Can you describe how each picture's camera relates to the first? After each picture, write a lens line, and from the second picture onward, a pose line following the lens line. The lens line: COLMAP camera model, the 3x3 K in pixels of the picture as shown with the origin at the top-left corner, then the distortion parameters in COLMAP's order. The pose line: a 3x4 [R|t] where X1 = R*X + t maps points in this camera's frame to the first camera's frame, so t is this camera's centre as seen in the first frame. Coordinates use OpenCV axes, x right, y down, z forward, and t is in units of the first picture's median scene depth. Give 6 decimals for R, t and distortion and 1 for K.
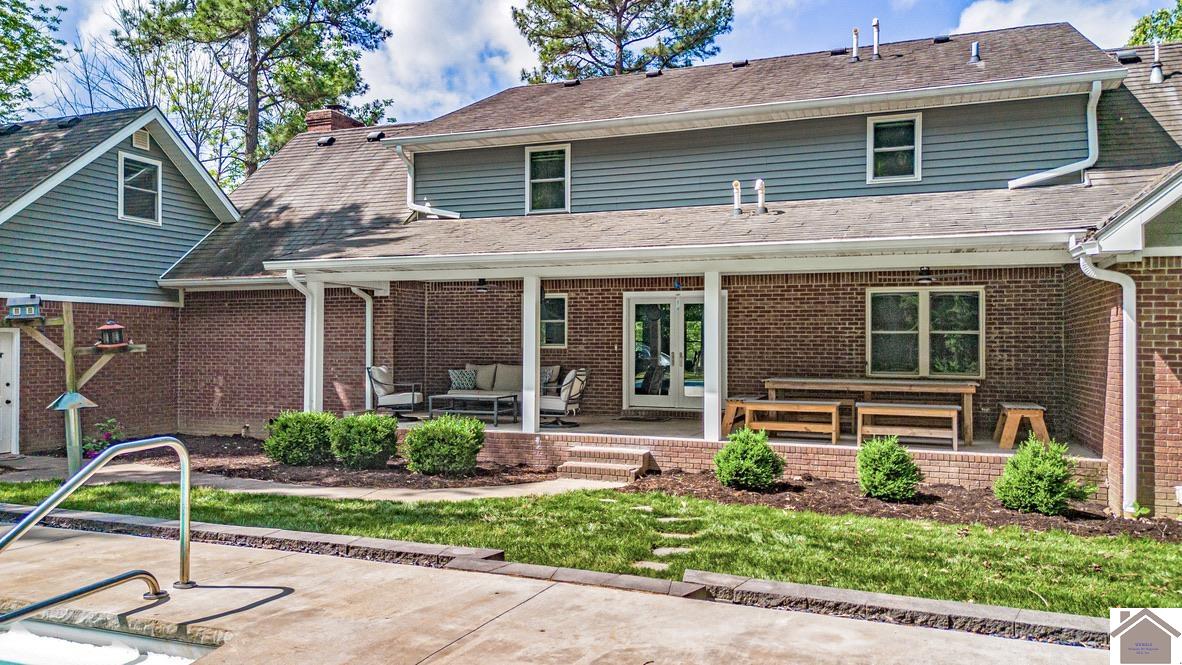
lens RADIAL K [[776.8, 0, 591.0], [0, 776.8, 332.5], [0, 0, 1]] dist [0.056892, -0.000635]
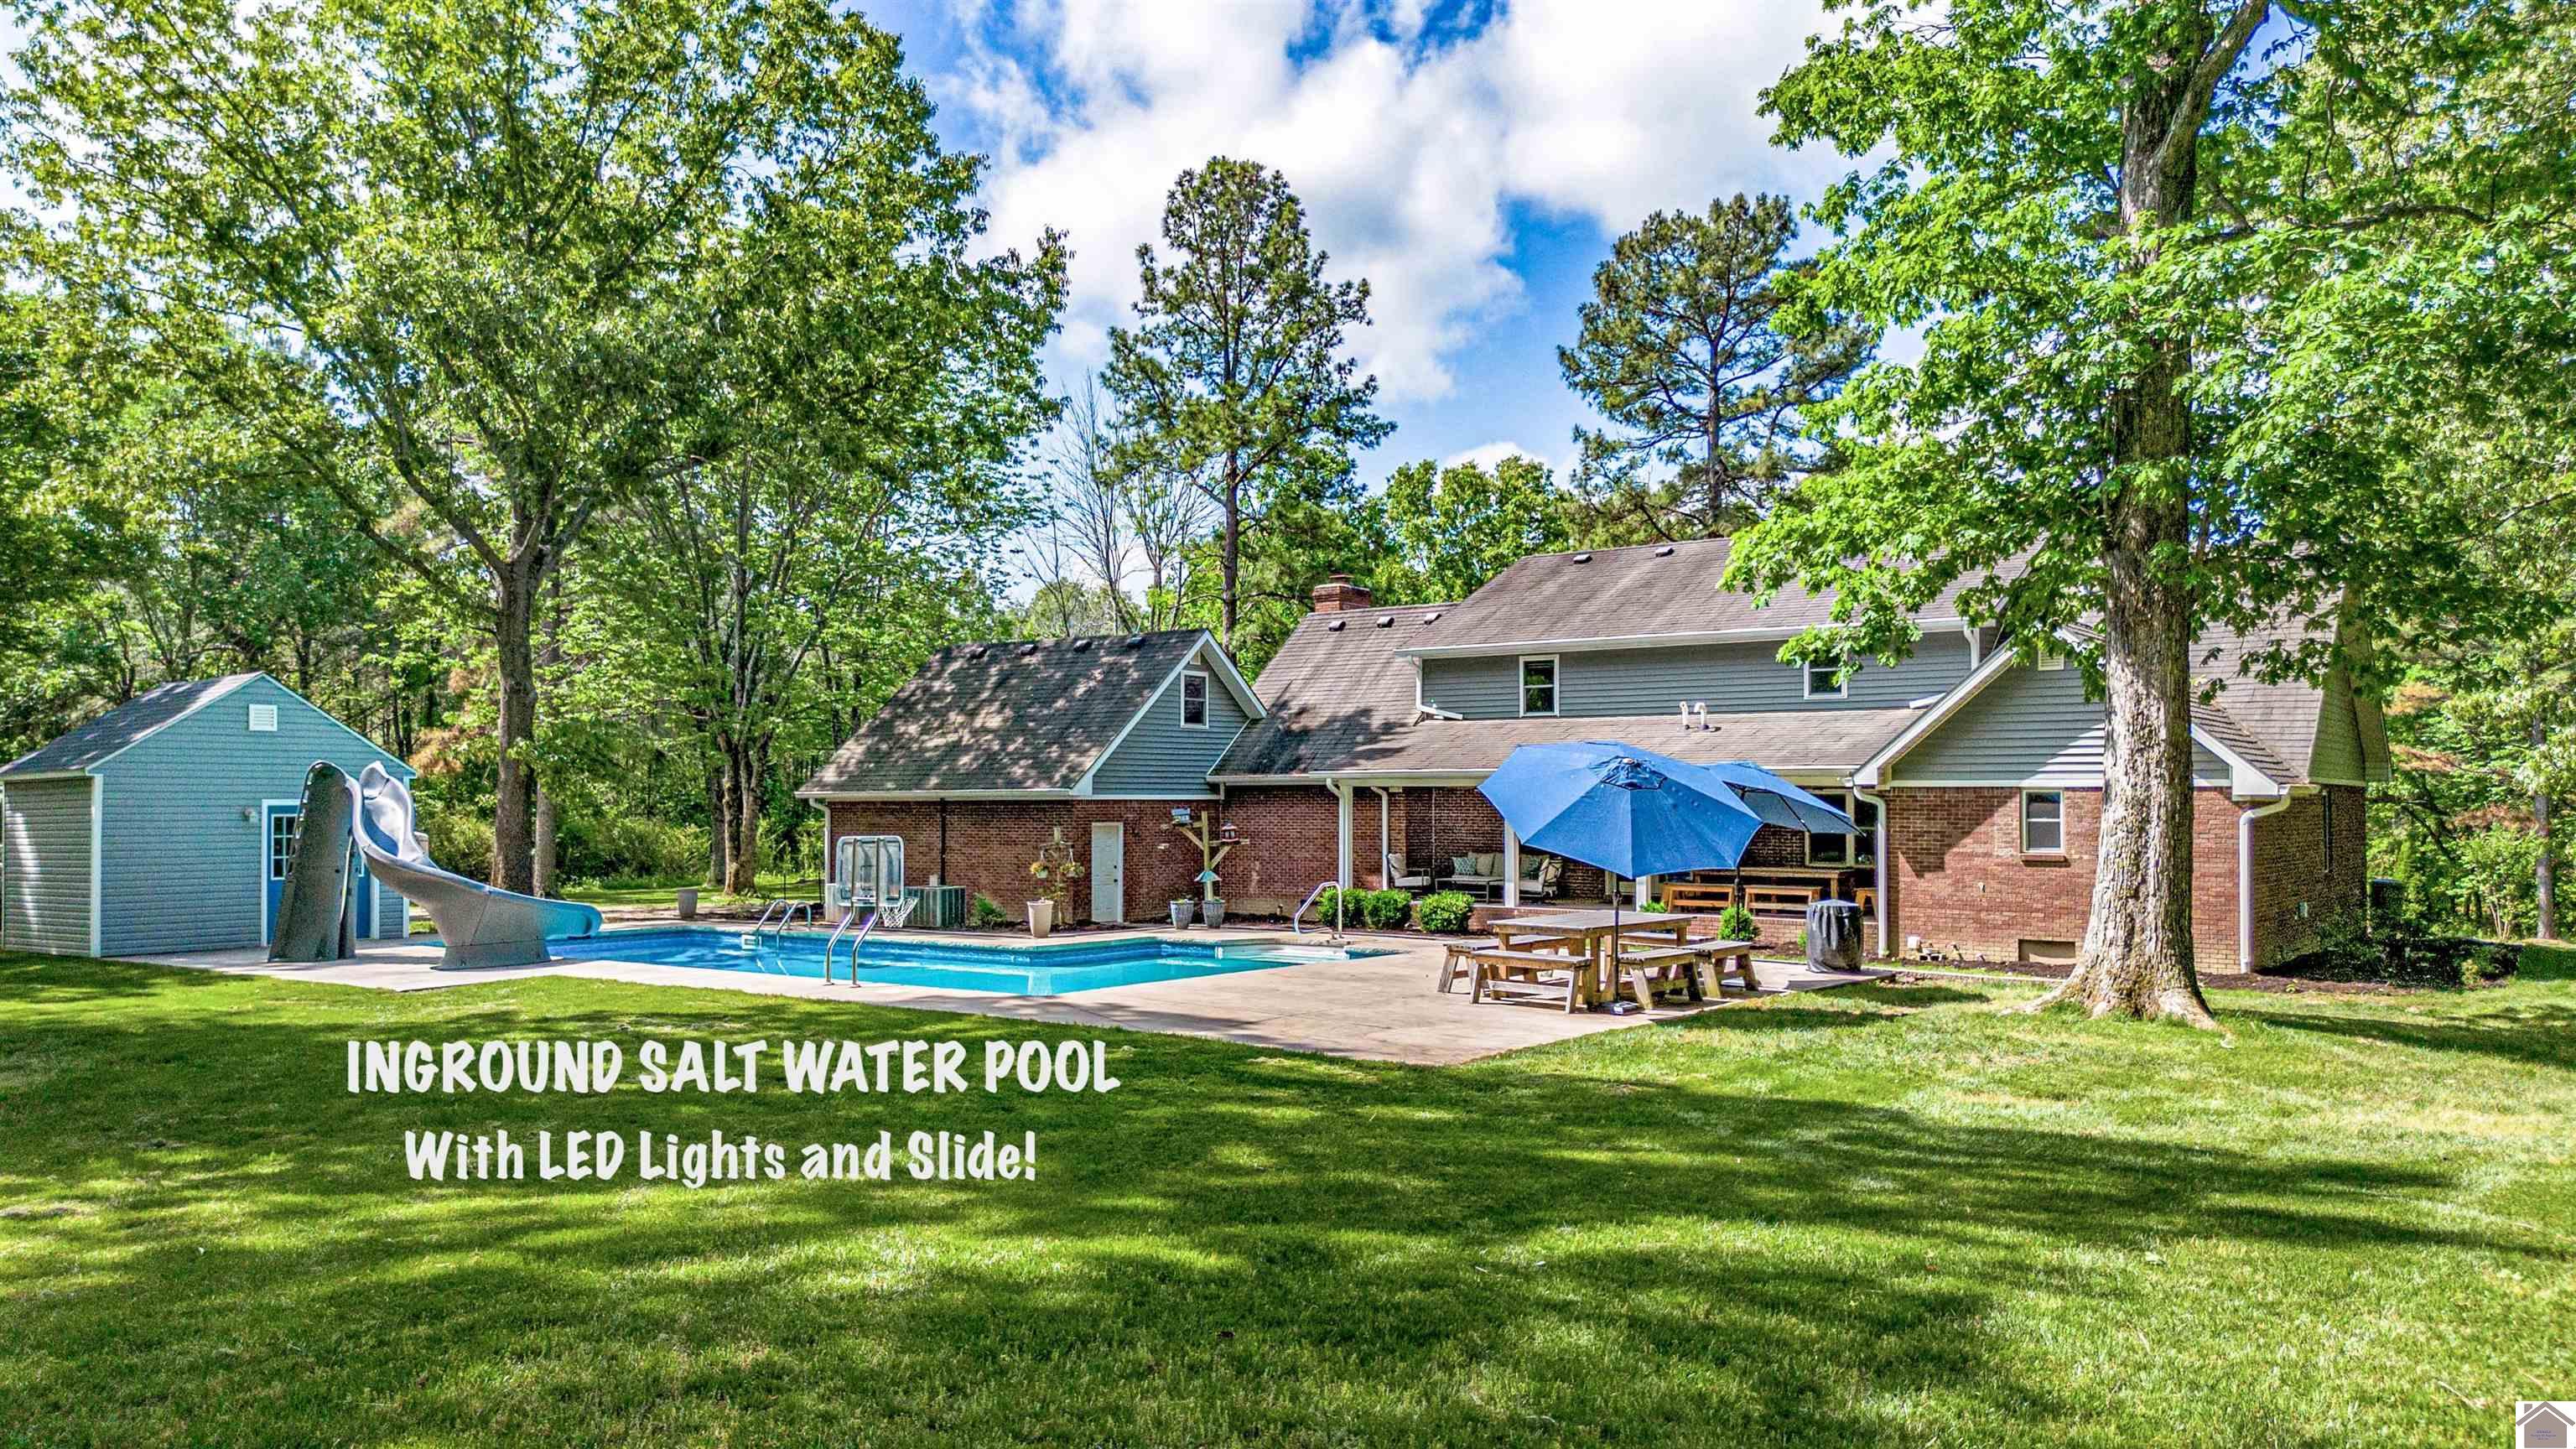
lens RADIAL K [[1692.8, 0, 1288.0], [0, 1692.8, 724.5], [0, 0, 1]] dist [0.056892, -0.000635]
pose [[0.952692, -0.018899, -0.303349, 0.348564], [0.010194, 0.999490, -0.030254, -0.075247], [0.303766, 0.025730, 0.952399, -1.464335]]
